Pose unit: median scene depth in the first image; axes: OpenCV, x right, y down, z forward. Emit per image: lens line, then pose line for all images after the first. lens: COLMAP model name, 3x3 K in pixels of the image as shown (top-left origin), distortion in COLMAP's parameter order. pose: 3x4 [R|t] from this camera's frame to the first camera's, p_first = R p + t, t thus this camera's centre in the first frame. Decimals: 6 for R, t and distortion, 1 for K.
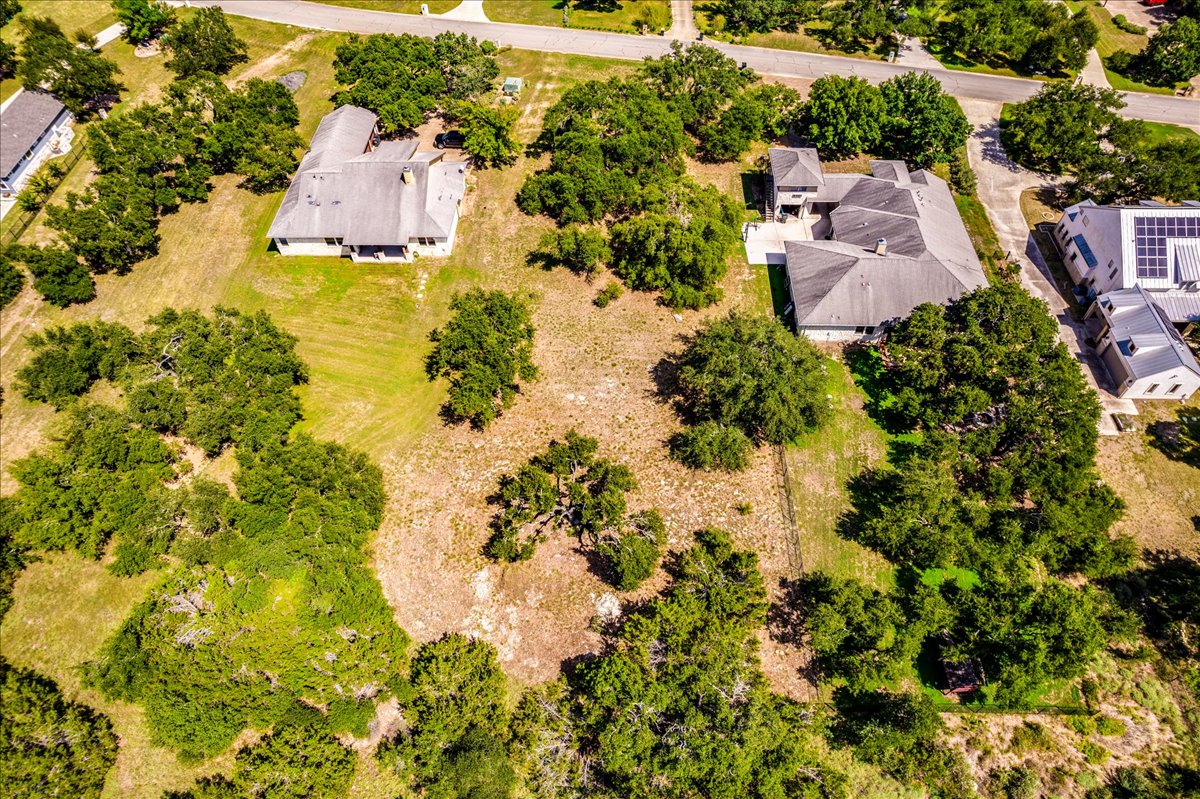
lens RADIAL K [[768.3, 0, 606.3], [0, 768.3, 402.7], [0, 0, 1]] dist [-0.082414, 0.074799]
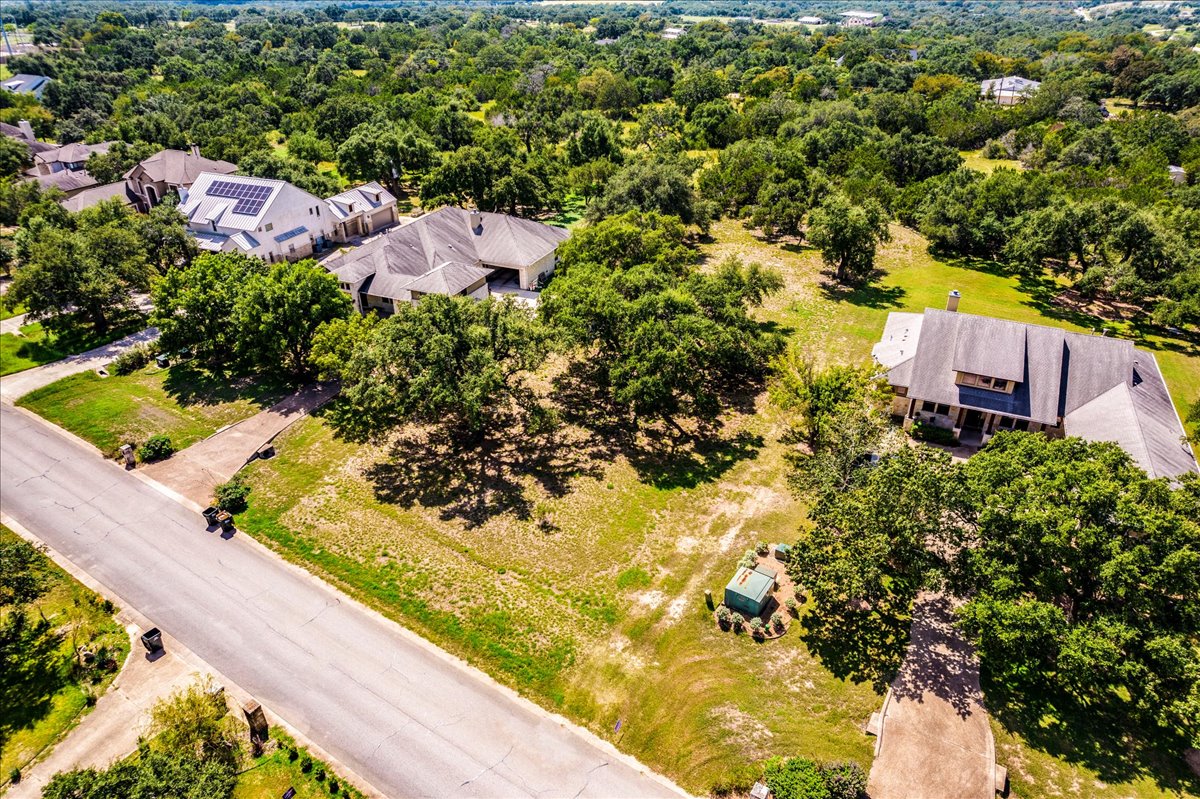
lens RADIAL K [[768.3, 0, 606.3], [0, 768.3, 402.7], [0, 0, 1]] dist [-0.082414, 0.074799]
pose [[-0.923233, -0.176741, 0.341179, -0.228792], [0.311071, 0.177433, 0.933677, -1.094707], [-0.225555, 0.968132, -0.108833, 1.297289]]
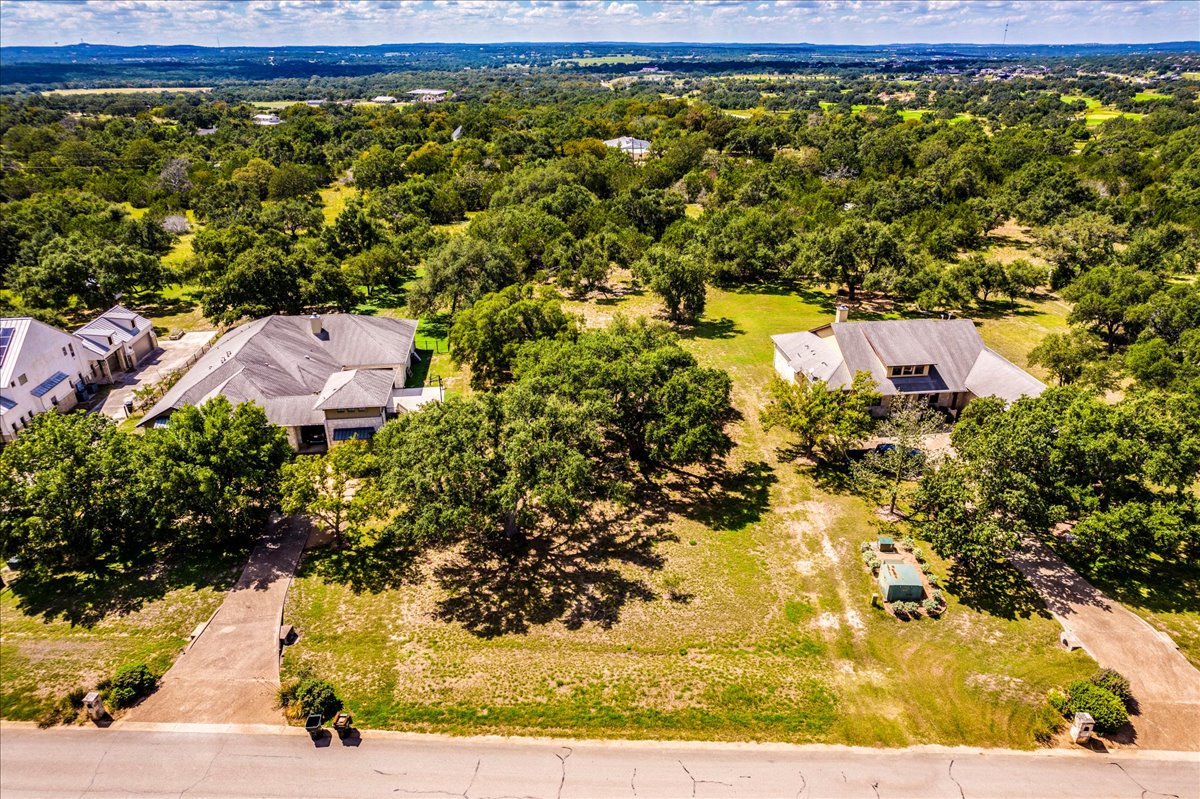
lens RADIAL K [[775.2, 0, 606.6], [0, 775.2, 402.0], [0, 0, 1]] dist [-0.081926, 0.071378]
pose [[-0.990244, 0.074078, -0.118023, 0.113005], [-0.097321, 0.238511, 0.966251, -1.131501], [0.099728, 0.968310, -0.228974, 1.321209]]
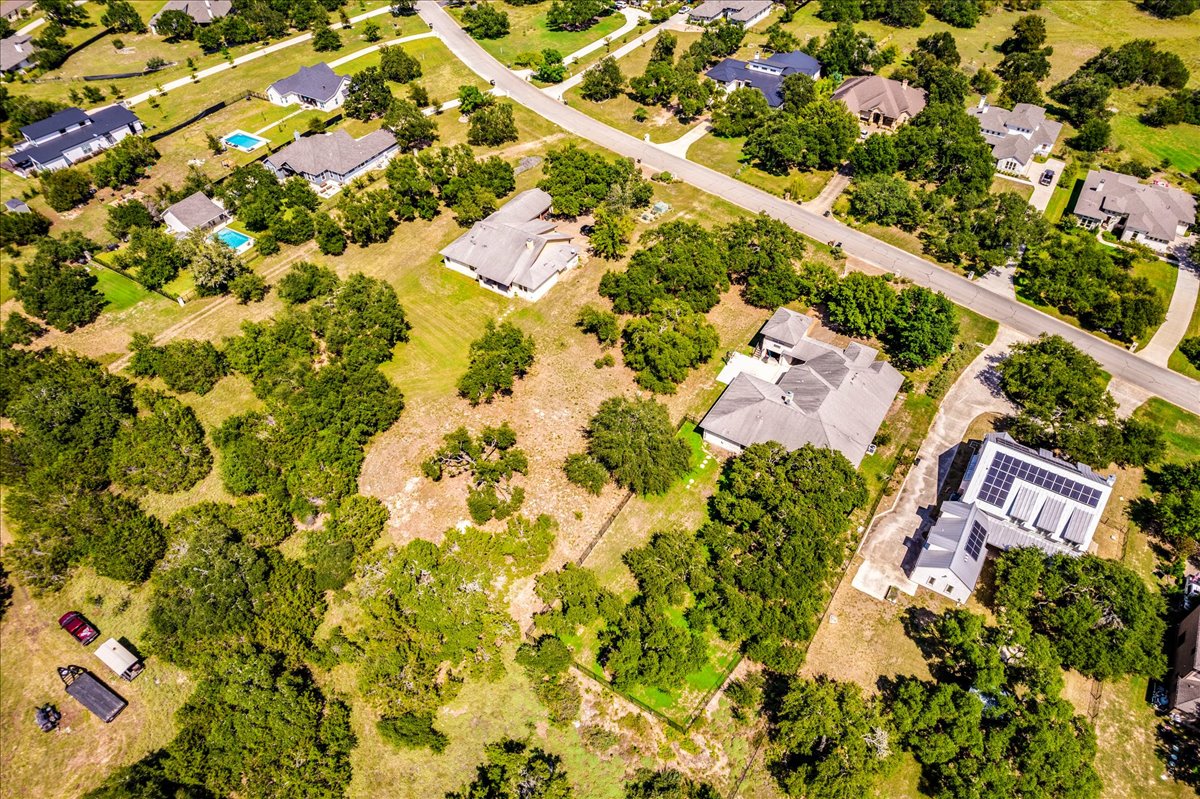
lens RADIAL K [[768.3, 0, 606.3], [0, 768.3, 402.7], [0, 0, 1]] dist [-0.082414, 0.074799]
pose [[0.855264, 0.366916, -0.365918, 0.560772], [-0.405033, 0.913797, -0.030400, -0.028934], [0.323220, 0.174209, 0.930151, -0.314160]]
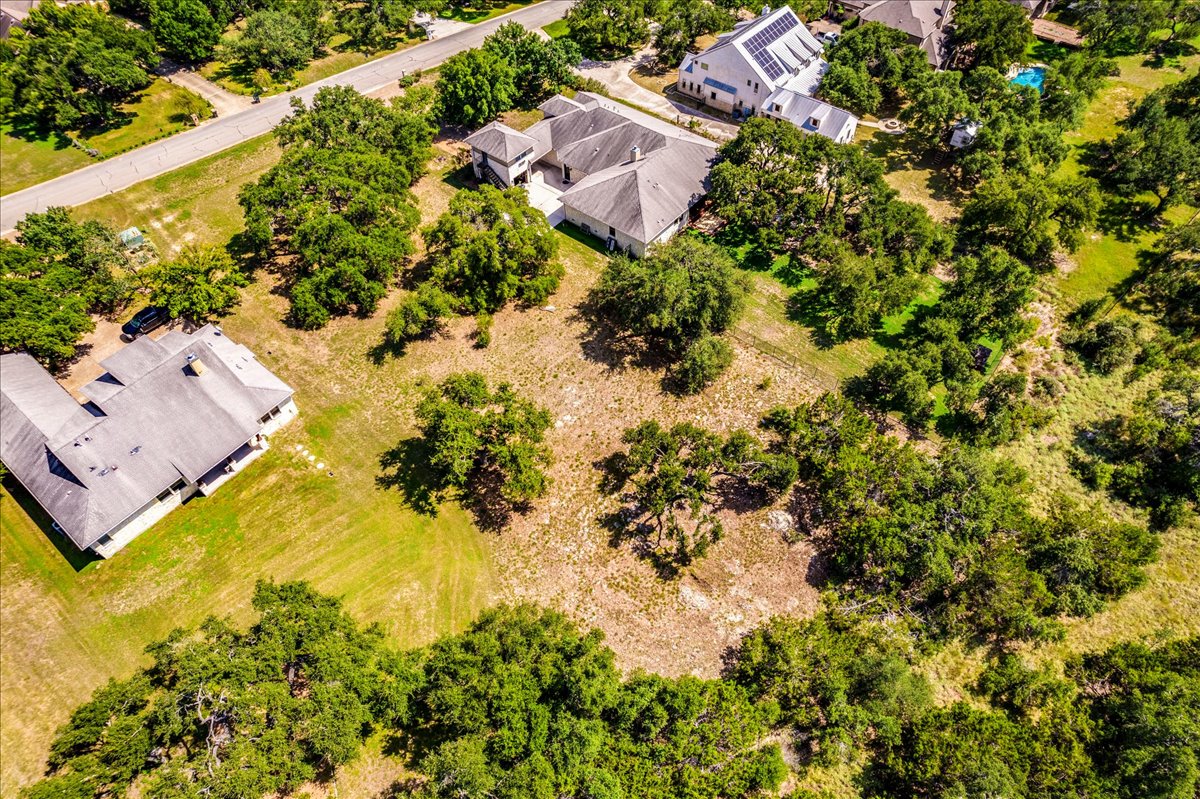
lens RADIAL K [[768.3, 0, 606.3], [0, 768.3, 402.7], [0, 0, 1]] dist [-0.082414, 0.074799]
pose [[0.608574, -0.615879, 0.500331, -0.436007], [0.624830, 0.760606, 0.176255, -0.147537], [-0.489107, 0.205357, 0.847705, 0.144308]]
